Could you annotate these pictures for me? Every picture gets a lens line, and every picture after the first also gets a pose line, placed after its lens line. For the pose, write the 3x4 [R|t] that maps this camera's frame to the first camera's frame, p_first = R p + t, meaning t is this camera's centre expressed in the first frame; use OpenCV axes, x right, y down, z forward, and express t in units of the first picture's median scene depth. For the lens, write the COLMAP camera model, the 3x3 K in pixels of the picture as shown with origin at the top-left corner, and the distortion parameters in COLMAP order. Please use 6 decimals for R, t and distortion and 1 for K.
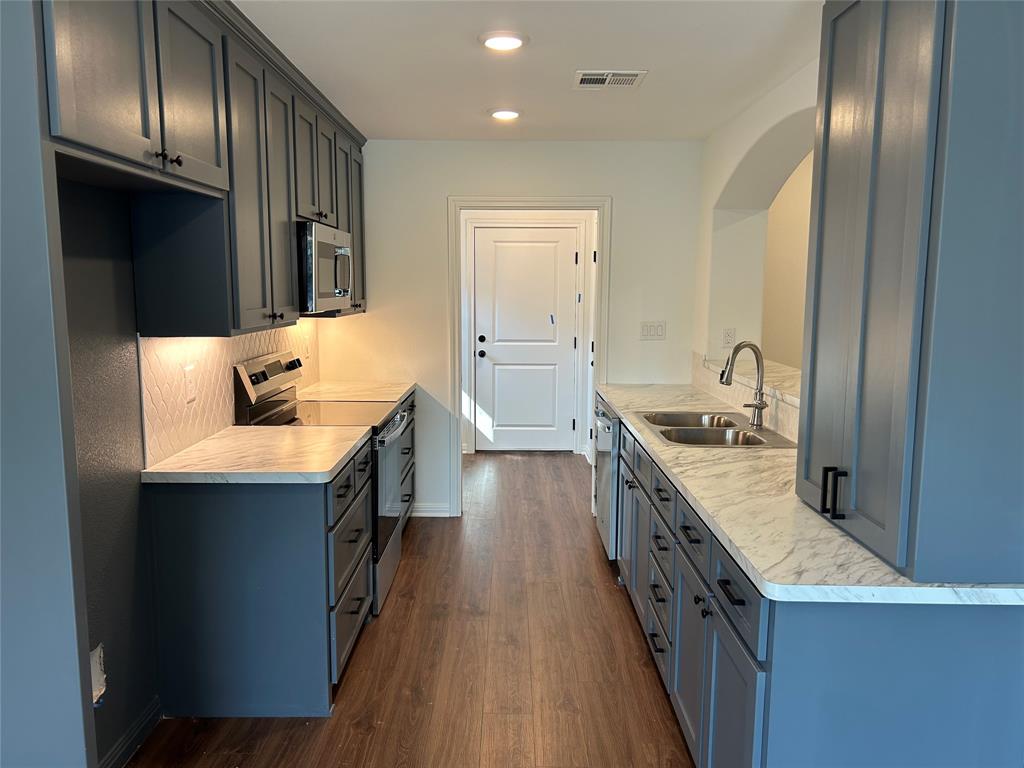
lens RADIAL K [[778.8, 0, 512.0], [0, 778.8, 384.0], [0, 0, 1]] dist [0.093986, -0.109465]
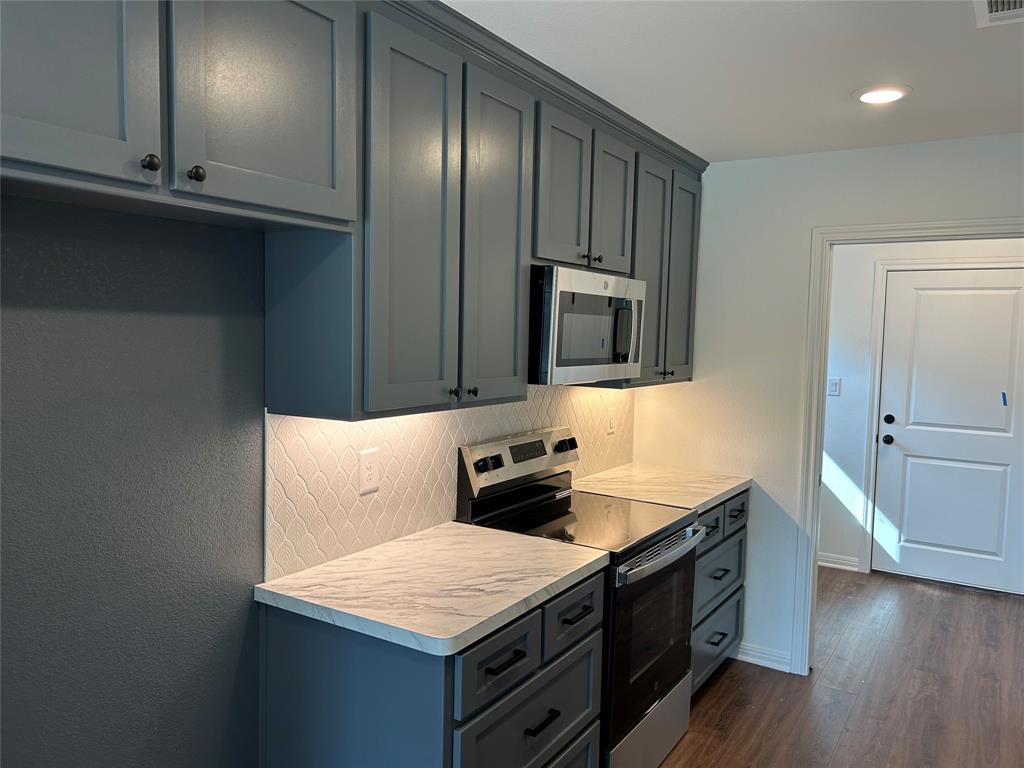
lens RADIAL K [[778.8, 0, 512.0], [0, 778.8, 384.0], [0, 0, 1]] dist [0.093986, -0.109465]
pose [[0.845294, 0.052602, -0.531706, 0.077643], [-0.087662, 0.995310, -0.040896, -0.040830], [0.527061, 0.081180, 0.845941, 0.243019]]
